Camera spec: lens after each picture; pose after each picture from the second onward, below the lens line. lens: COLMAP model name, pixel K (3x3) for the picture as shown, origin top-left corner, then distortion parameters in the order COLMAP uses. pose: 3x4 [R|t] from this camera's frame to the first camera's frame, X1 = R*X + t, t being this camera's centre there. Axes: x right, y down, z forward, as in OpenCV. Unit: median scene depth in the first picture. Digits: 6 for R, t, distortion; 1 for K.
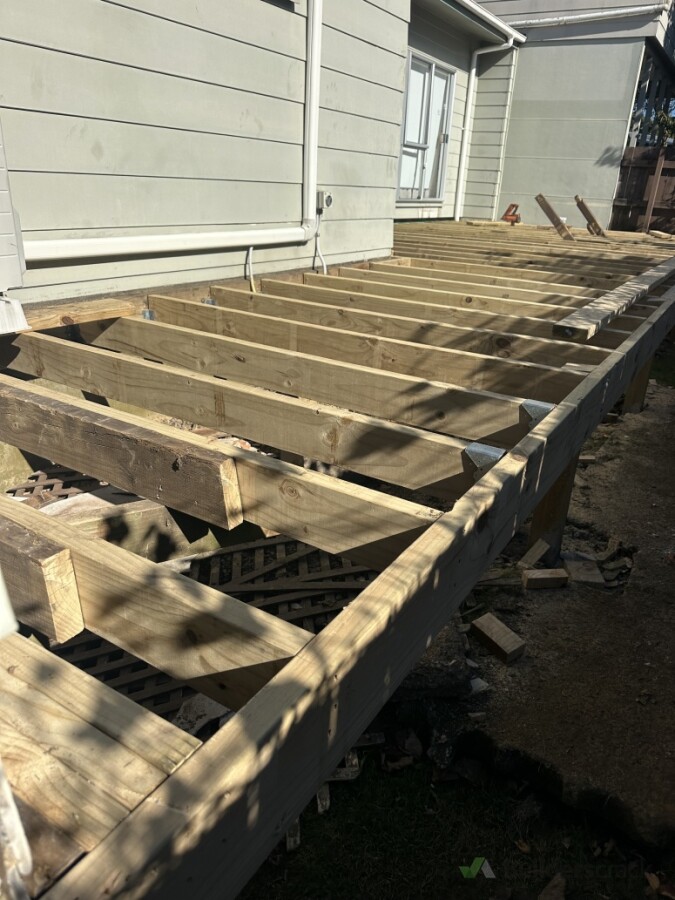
lens RADIAL K [[645.2, 0, 337.5], [0, 645.2, 450.0], [0, 0, 1]] dist [0.046283, -0.055127]
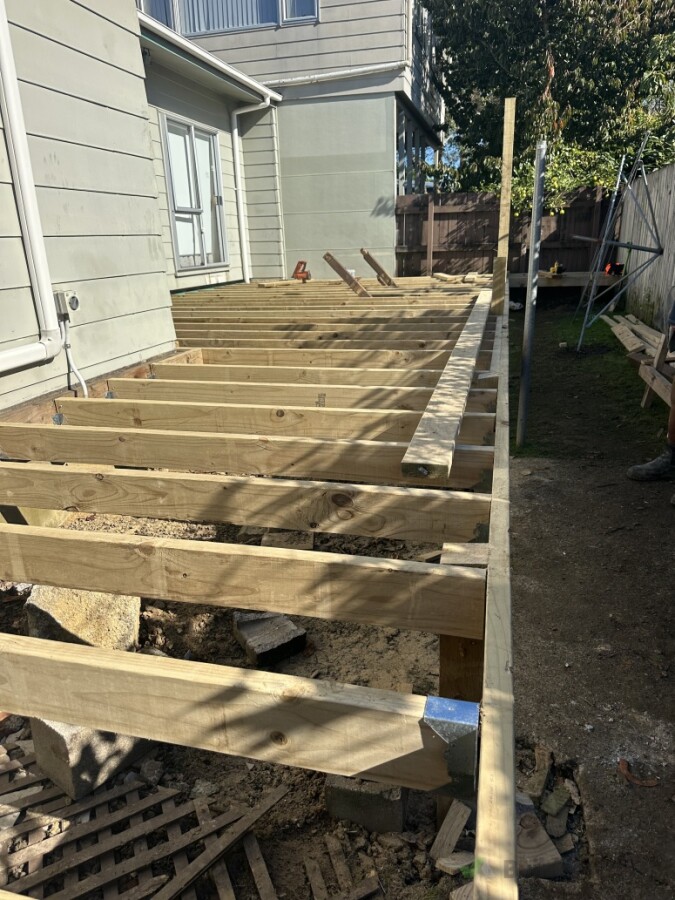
lens RADIAL K [[646.2, 0, 337.5], [0, 646.2, 450.0], [0, 0, 1]] dist [0.050093, -0.058755]
pose [[0.949681, -0.170396, 0.262814, 0.020870], [0.189100, 0.980813, -0.047406, -0.050970], [-0.249693, 0.094718, 0.963681, 0.087192]]
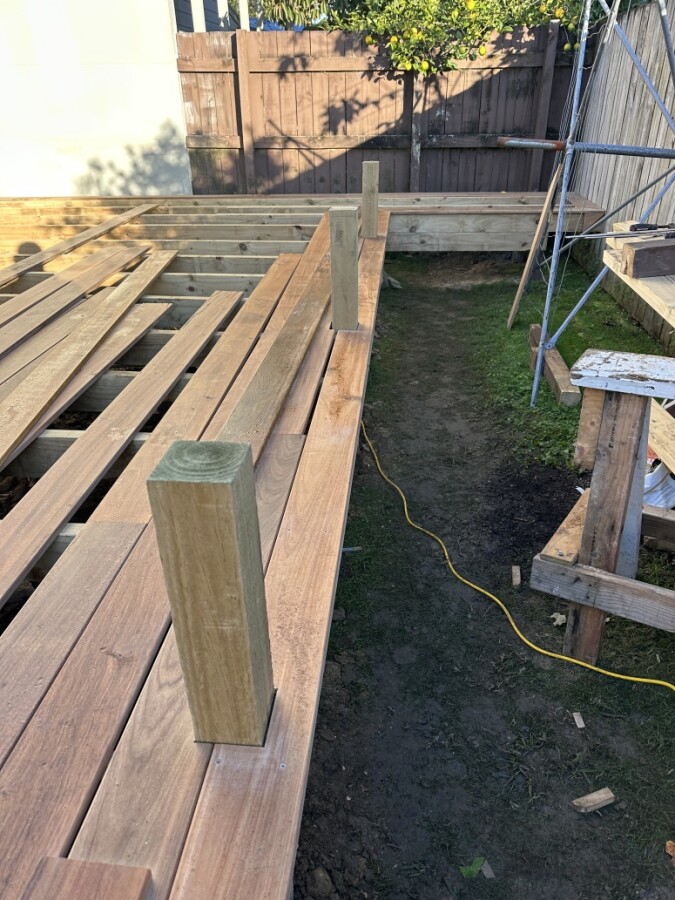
lens RADIAL K [[645.2, 0, 337.5], [0, 645.2, 450.0], [0, 0, 1]] dist [0.046283, -0.055127]
pose [[0.896000, -0.271783, 0.351165, 0.304437], [0.227195, 0.960053, 0.163341, -0.217021], [-0.381531, -0.066571, 0.921956, 0.476435]]
